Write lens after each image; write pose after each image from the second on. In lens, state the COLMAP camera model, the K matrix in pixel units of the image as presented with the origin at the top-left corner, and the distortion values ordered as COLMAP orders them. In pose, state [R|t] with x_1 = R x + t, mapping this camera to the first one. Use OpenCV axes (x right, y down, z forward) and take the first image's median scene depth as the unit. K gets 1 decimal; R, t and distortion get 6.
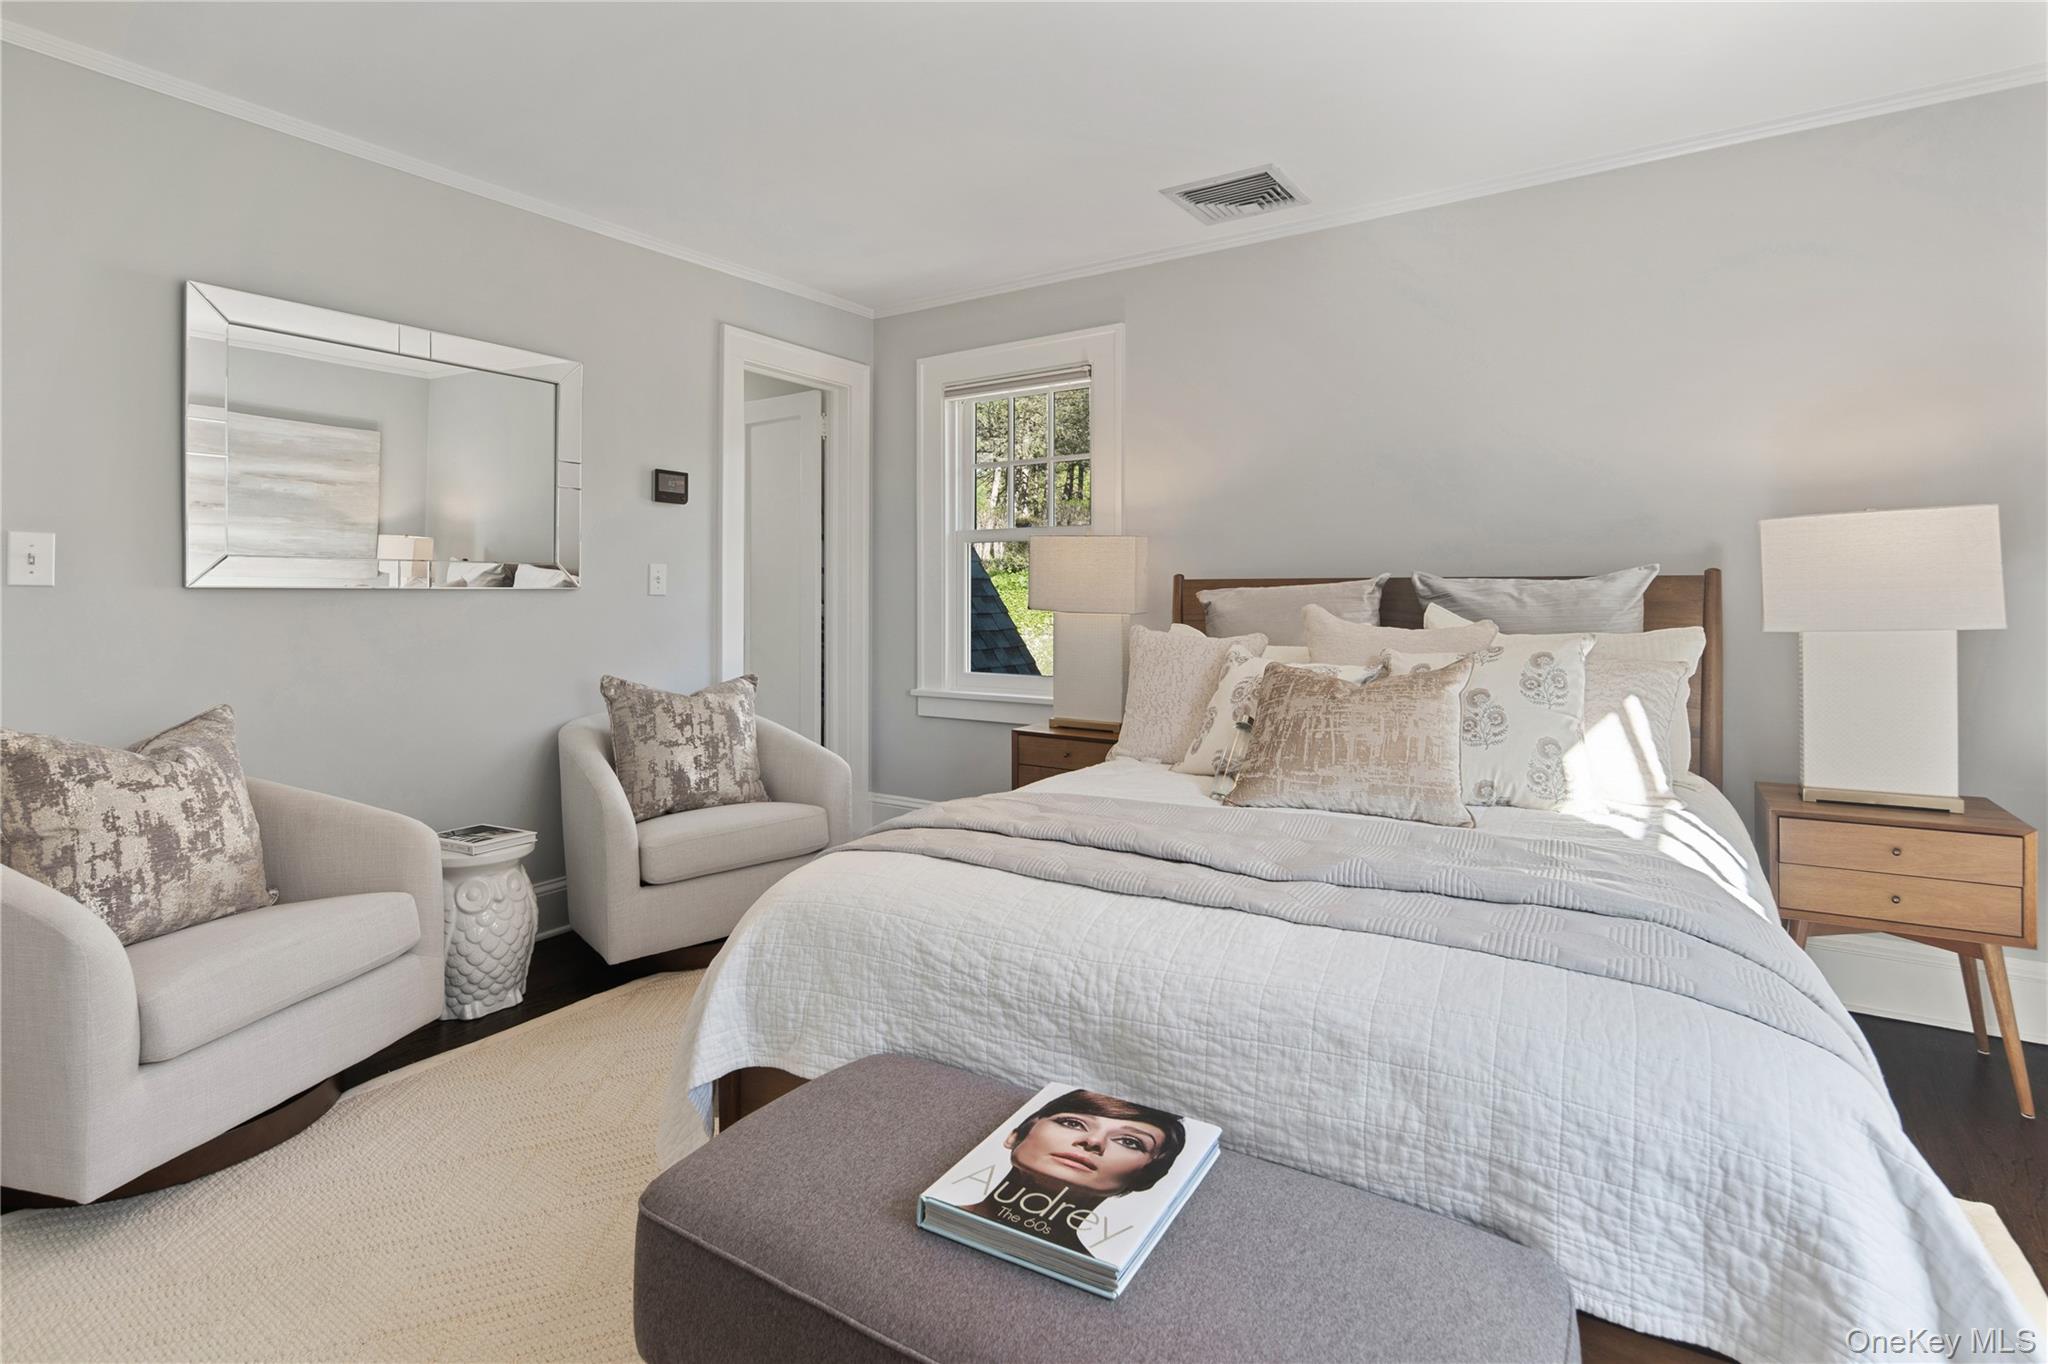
lens RADIAL K [[1014.4, 0, 1030.7], [0, 1014.4, 586.1], [0, 0, 1]] dist [-0.000427, -0.000981]
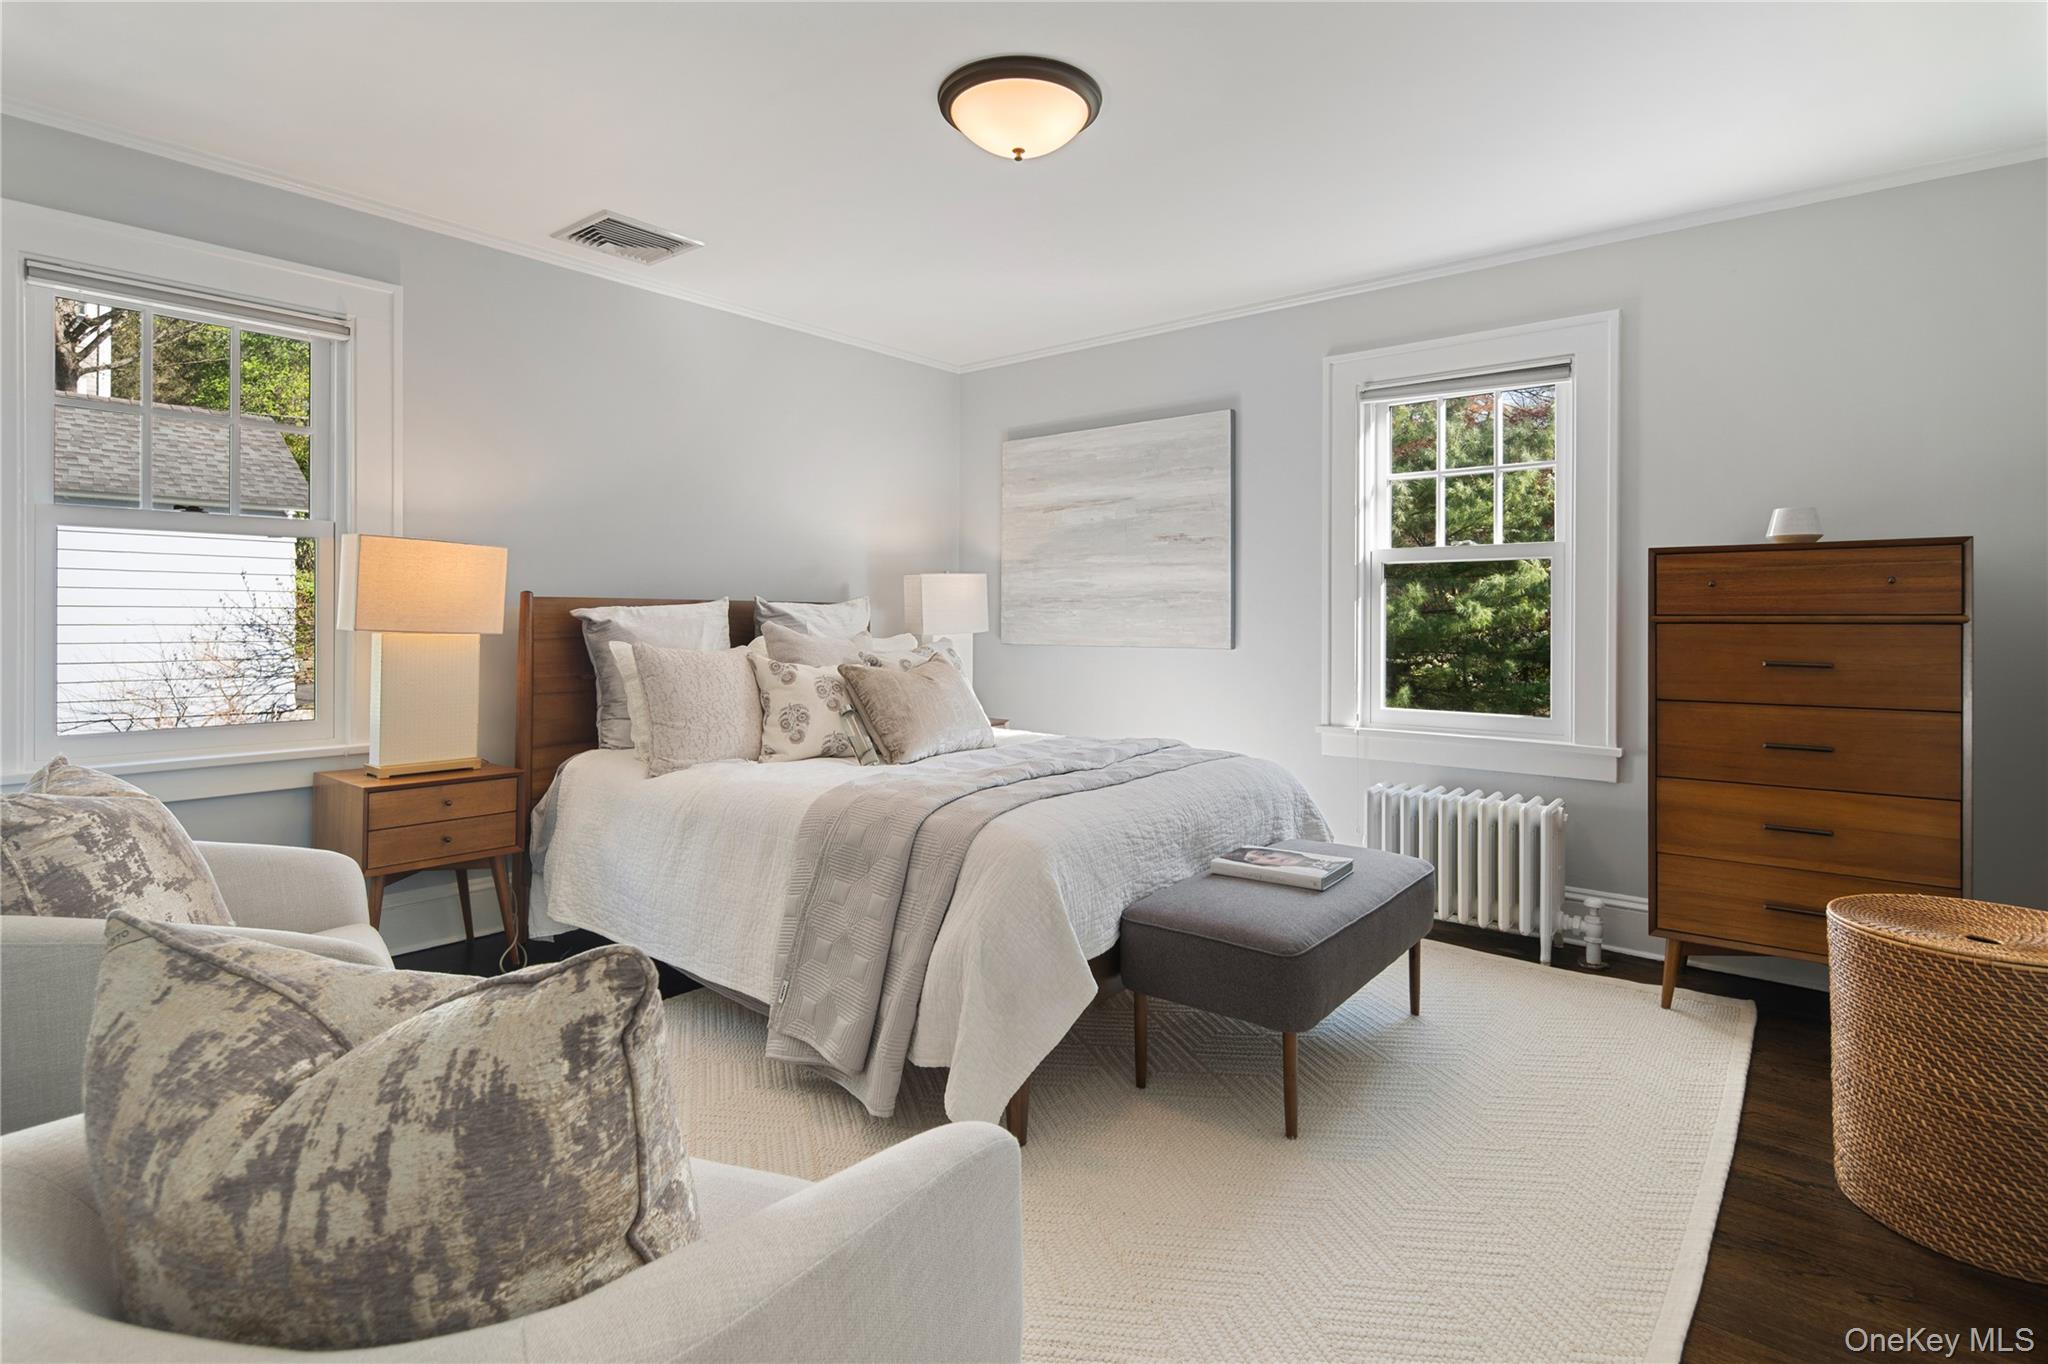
lens RADIAL K [[1014.4, 0, 1030.7], [0, 1014.4, 586.1], [0, 0, 1]] dist [-0.000427, -0.000981]
pose [[0.101202, 0.022152, 0.994619, -1.218842], [-0.026960, 0.999446, -0.019516, -0.013523], [-0.994501, -0.024840, 0.101743, 0.677617]]
